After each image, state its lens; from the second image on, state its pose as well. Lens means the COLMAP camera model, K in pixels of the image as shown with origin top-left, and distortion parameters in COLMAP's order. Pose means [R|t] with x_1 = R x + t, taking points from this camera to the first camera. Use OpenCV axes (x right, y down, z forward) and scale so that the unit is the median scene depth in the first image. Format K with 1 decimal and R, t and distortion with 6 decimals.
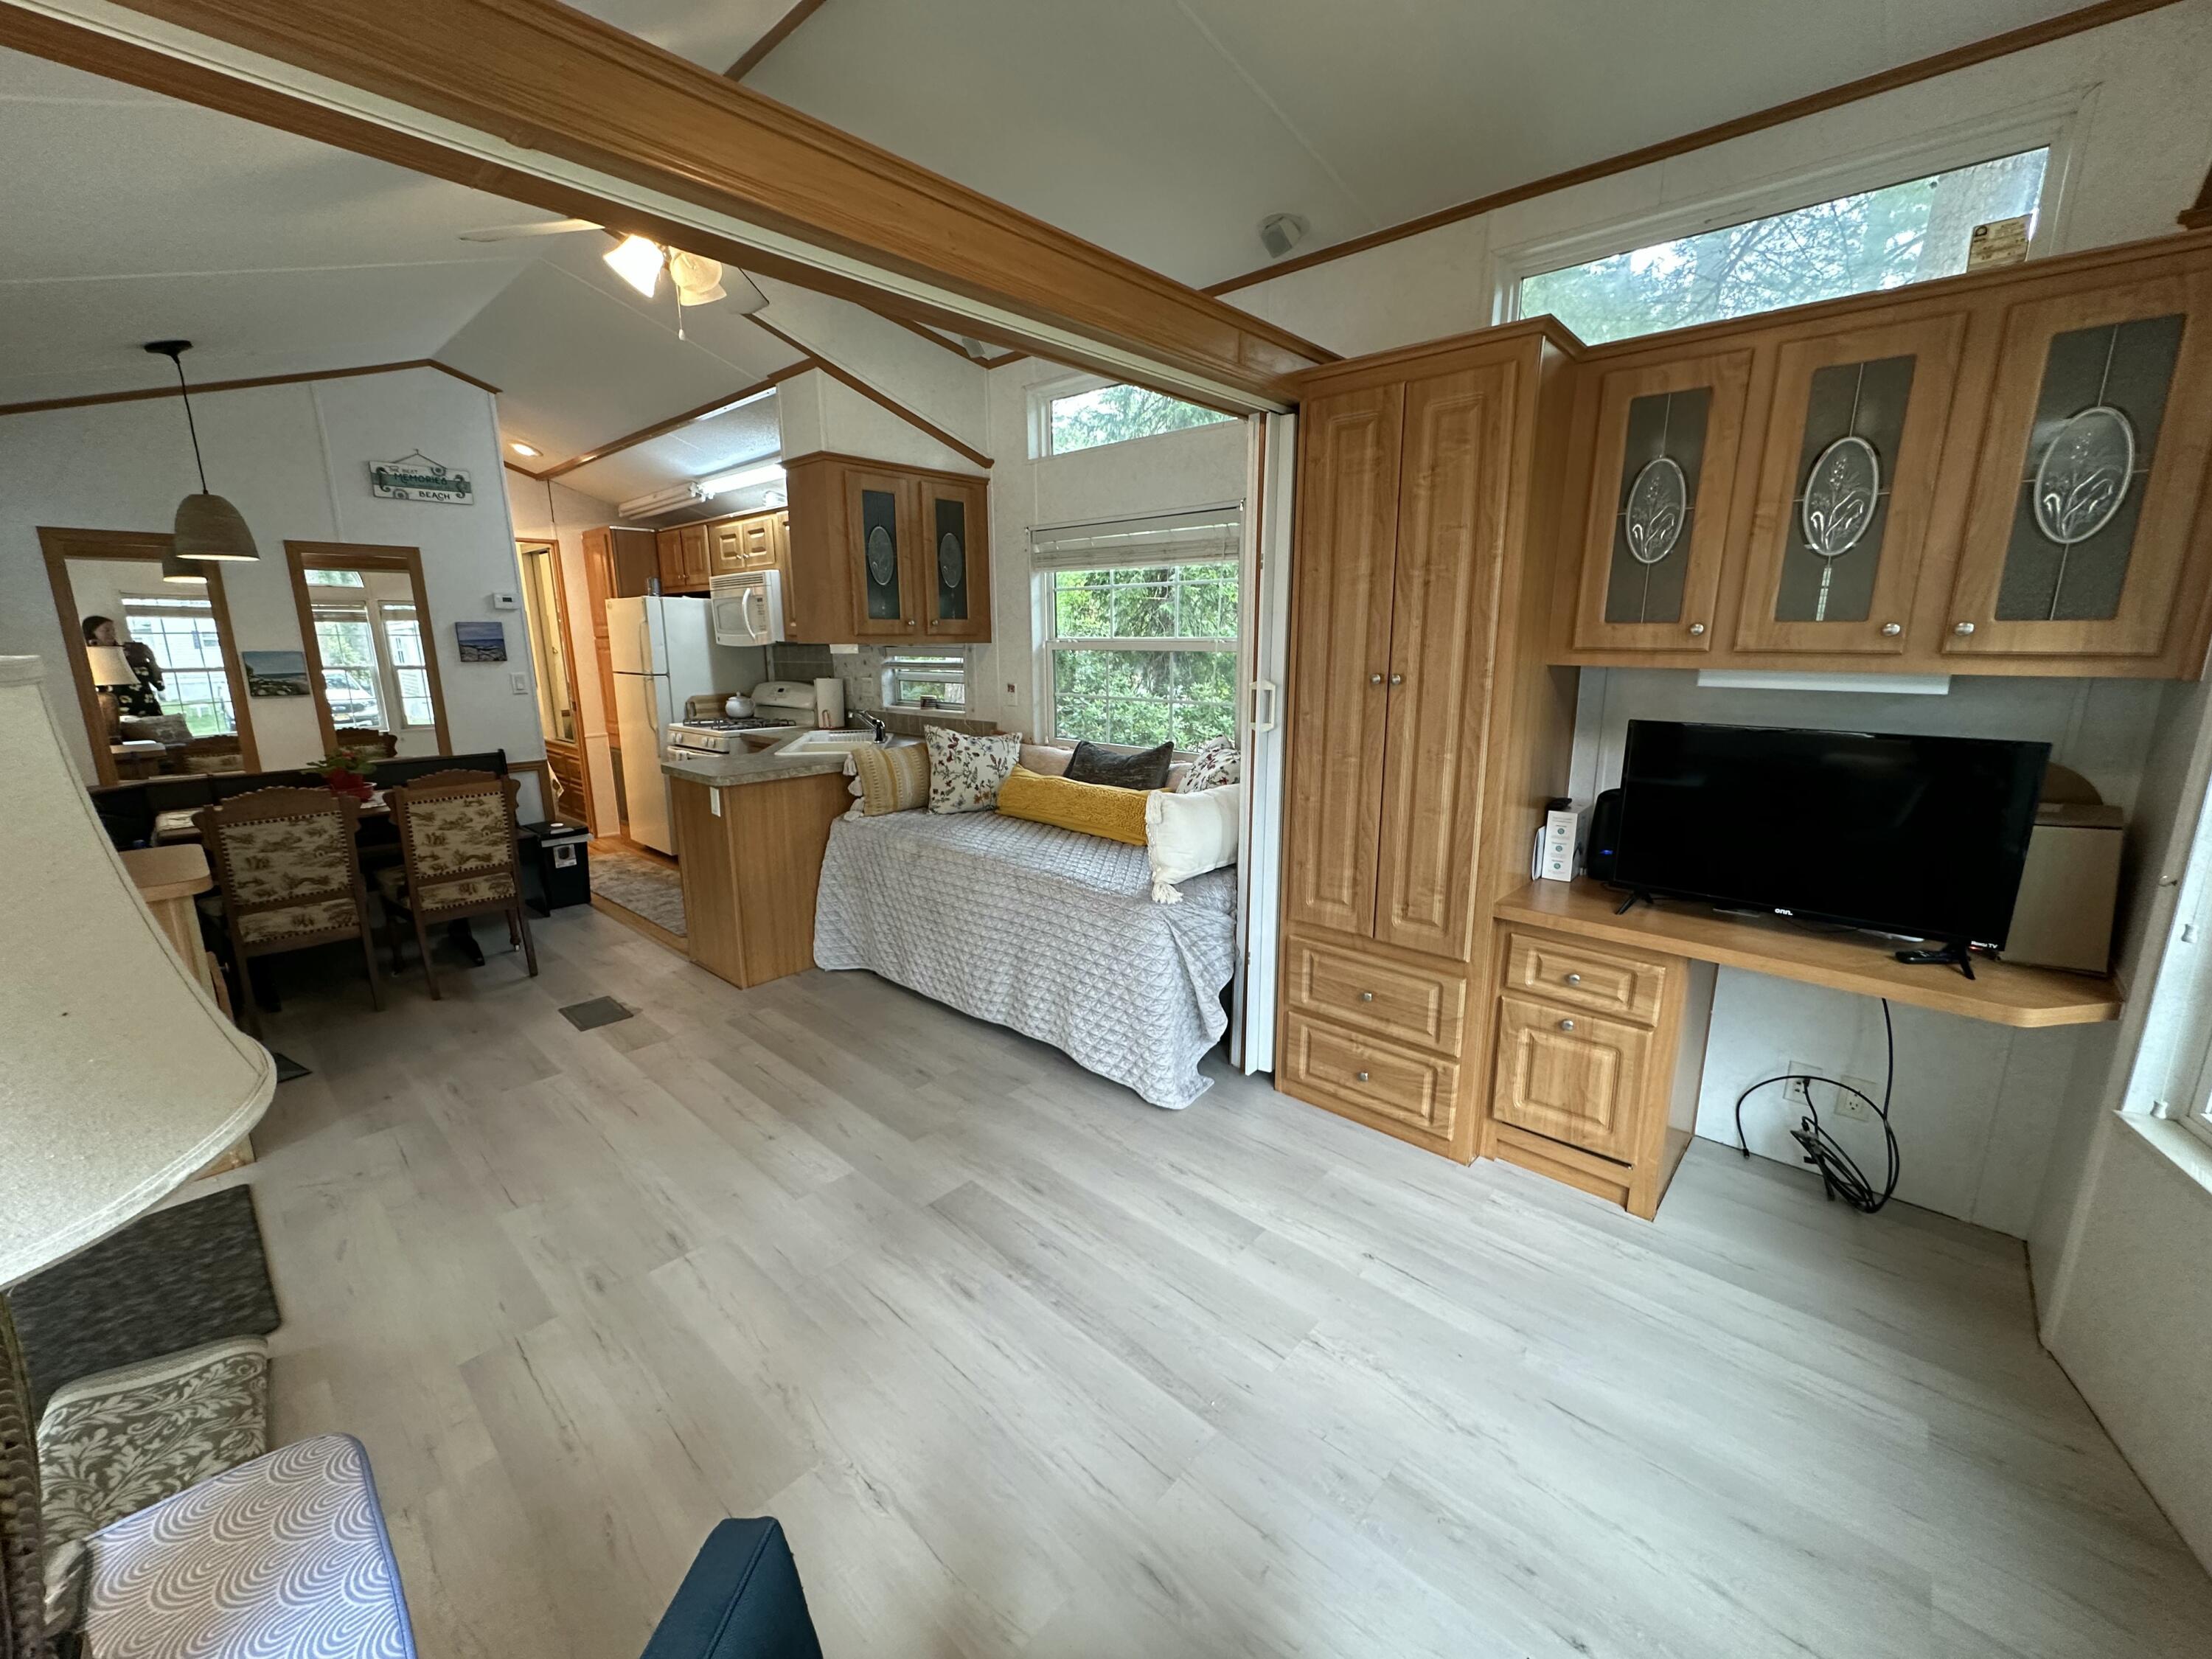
lens RADIAL K [[880.6, 0, 1103.5], [0, 880.6, 828.6], [0, 0, 1]] dist [-0.002908, 0.000893]
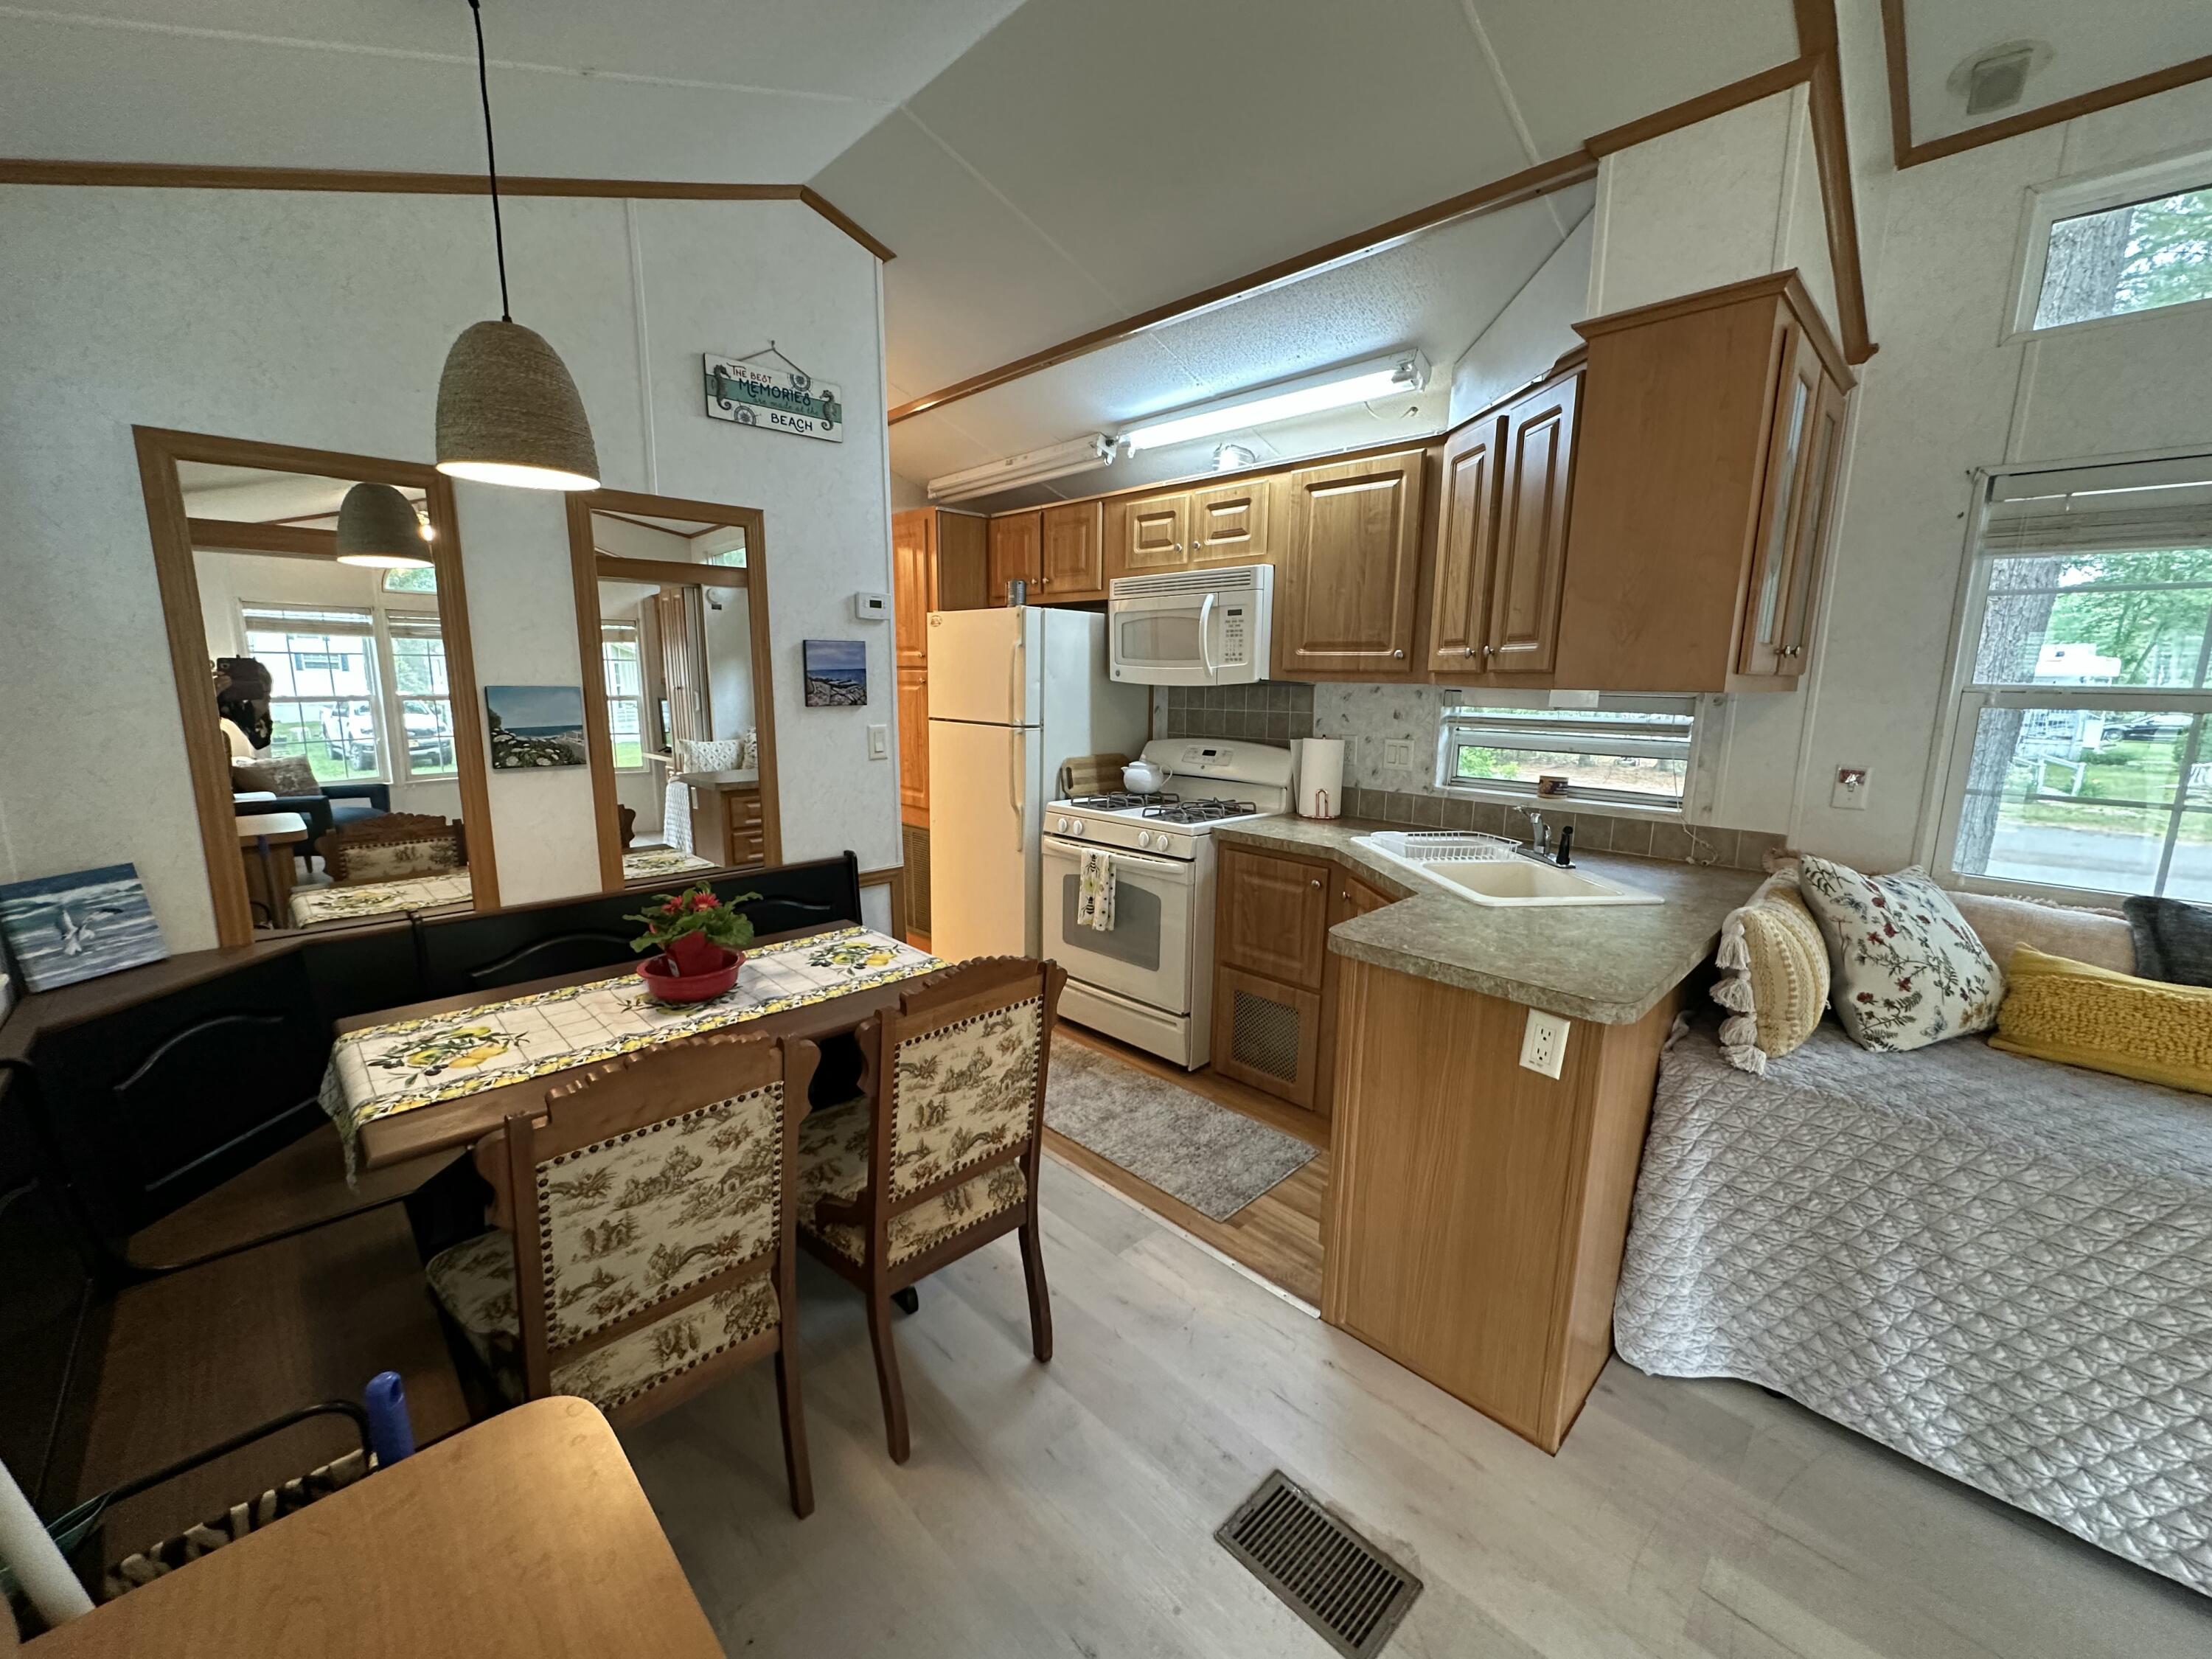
lens RADIAL K [[880.6, 0, 1103.2], [0, 880.6, 828.2], [0, 0, 1]] dist [-0.002908, 0.000893]
pose [[0.998587, 0.024065, -0.047385, -0.564207], [-0.025871, 0.998947, -0.037882, -0.101915], [0.046424, 0.039055, 0.998158, 0.475501]]
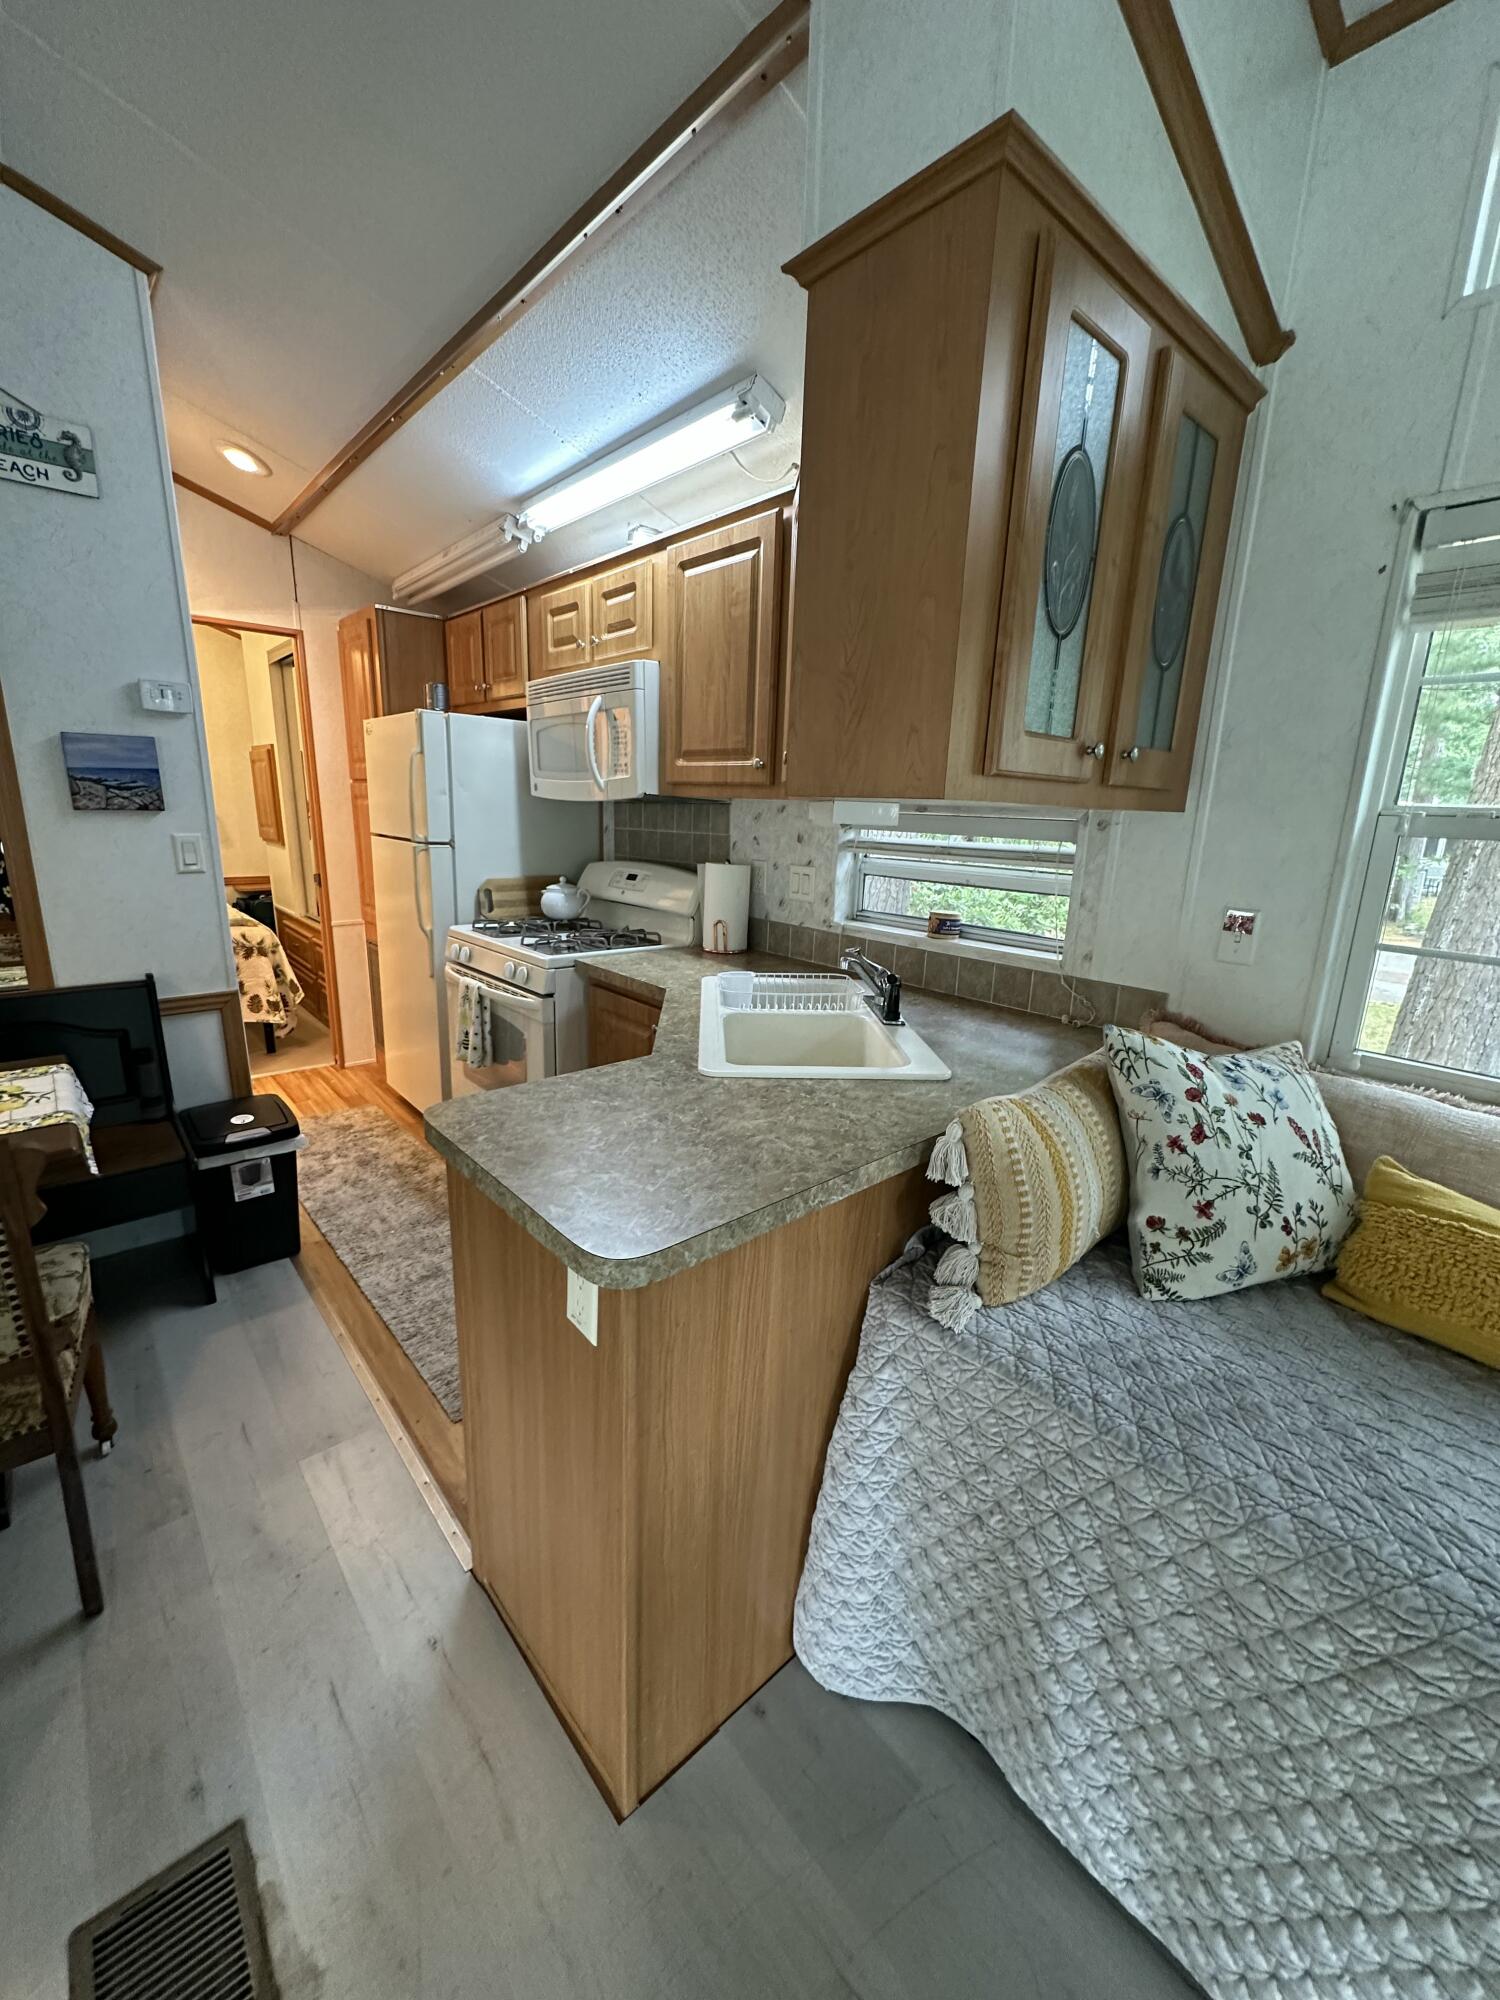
lens RADIAL K [[796.2, 0, 749.2], [0, 796.2, 999.9], [0, 0, 1]] dist [-0.002908, 0.000893]
pose [[0.993997, 0.059893, -0.091558, -0.317802], [-0.057634, 0.997969, 0.027129, -0.127004], [0.092997, -0.021689, 0.995430, 0.637328]]
